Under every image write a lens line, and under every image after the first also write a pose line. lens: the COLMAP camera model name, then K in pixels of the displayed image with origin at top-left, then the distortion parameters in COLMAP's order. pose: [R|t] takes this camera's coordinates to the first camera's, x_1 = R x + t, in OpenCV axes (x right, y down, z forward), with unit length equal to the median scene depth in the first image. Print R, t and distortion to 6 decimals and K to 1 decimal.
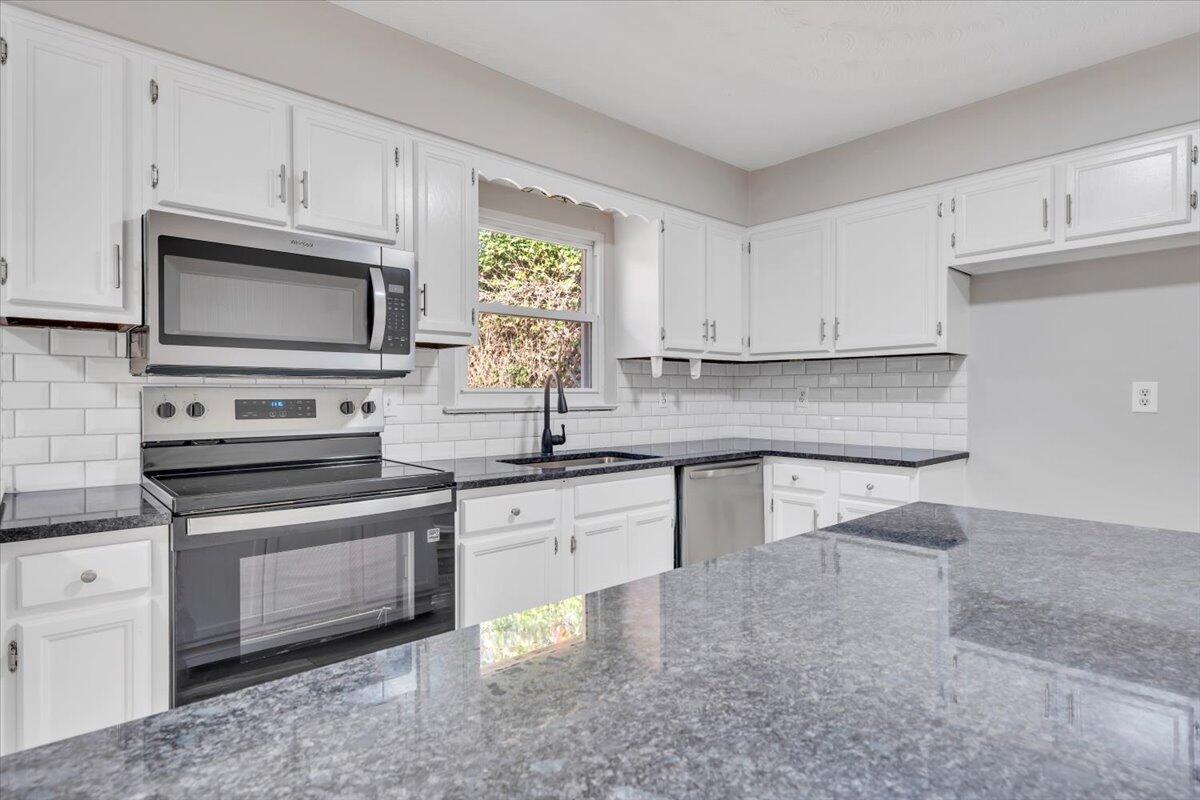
lens RADIAL K [[626.5, 0, 600.5], [0, 626.5, 394.6], [0, 0, 1]] dist [-0.001678, 0.000277]
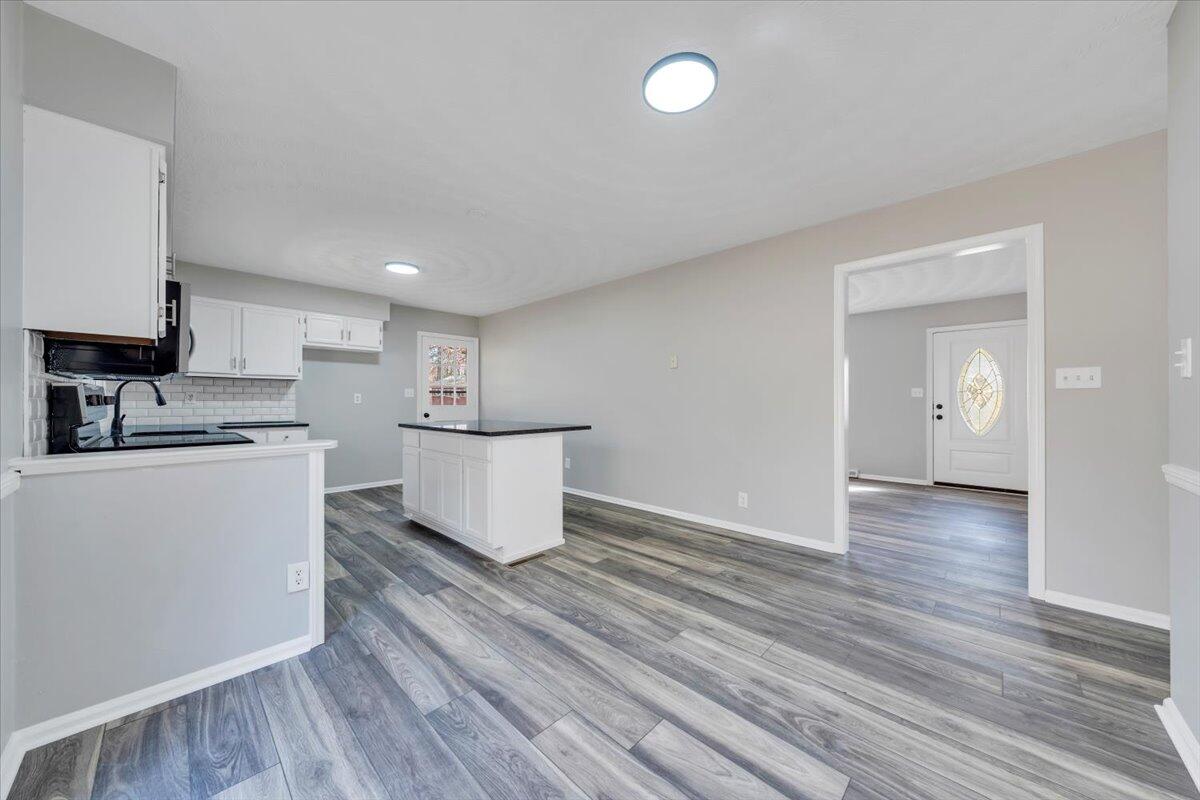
lens RADIAL K [[410.5, 0, 596.6], [0, 410.5, 402.5], [0, 0, 1]] dist [0.000523, 0.000060]
pose [[-0.073251, 0.000674, 0.997313, -1.056541], [-0.002563, 0.999996, -0.000864, 0.017765], [-0.997310, -0.002619, -0.073249, -0.025372]]
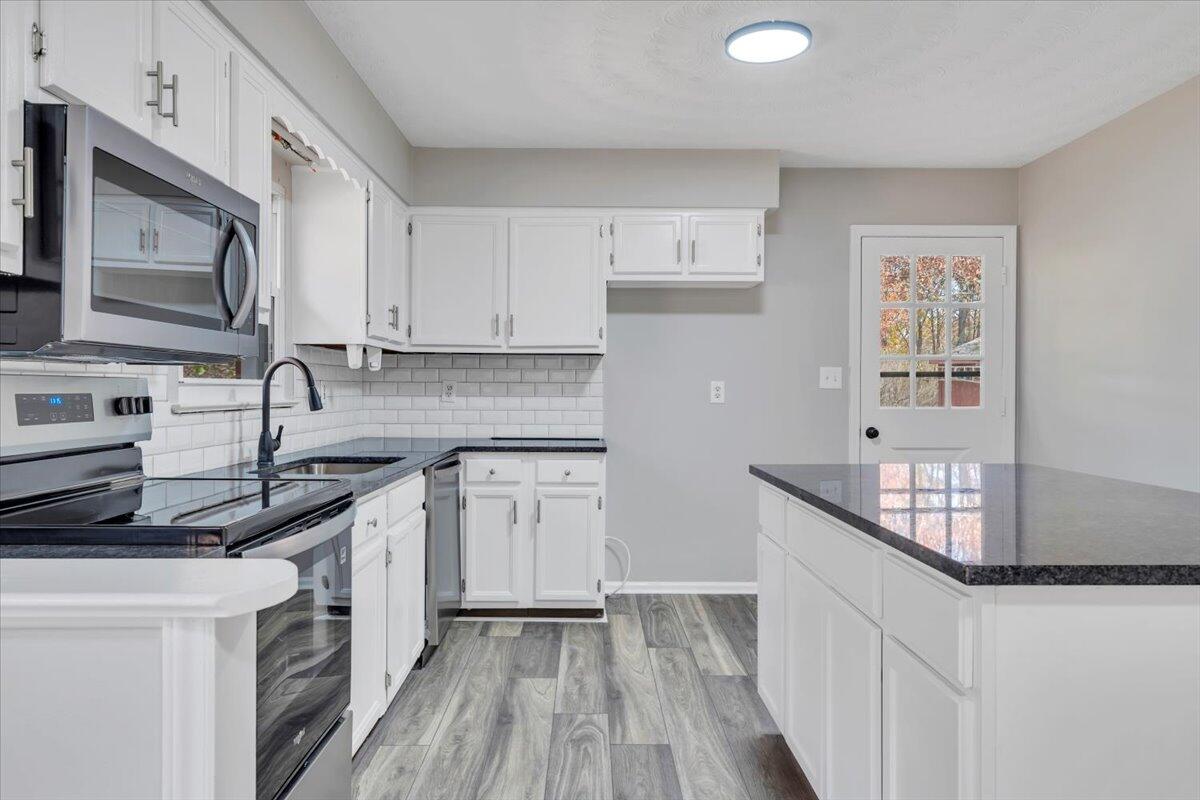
lens RADIAL K [[792.9, 0, 599.1], [0, 792.9, 395.2], [0, 0, 1]] dist [-0.009285, -0.000150]
pose [[0.663269, -0.001396, 0.748379, -0.529278], [-0.005340, 0.999964, 0.006598, 0.000293], [-0.748362, -0.008373, 0.663238, 0.024668]]
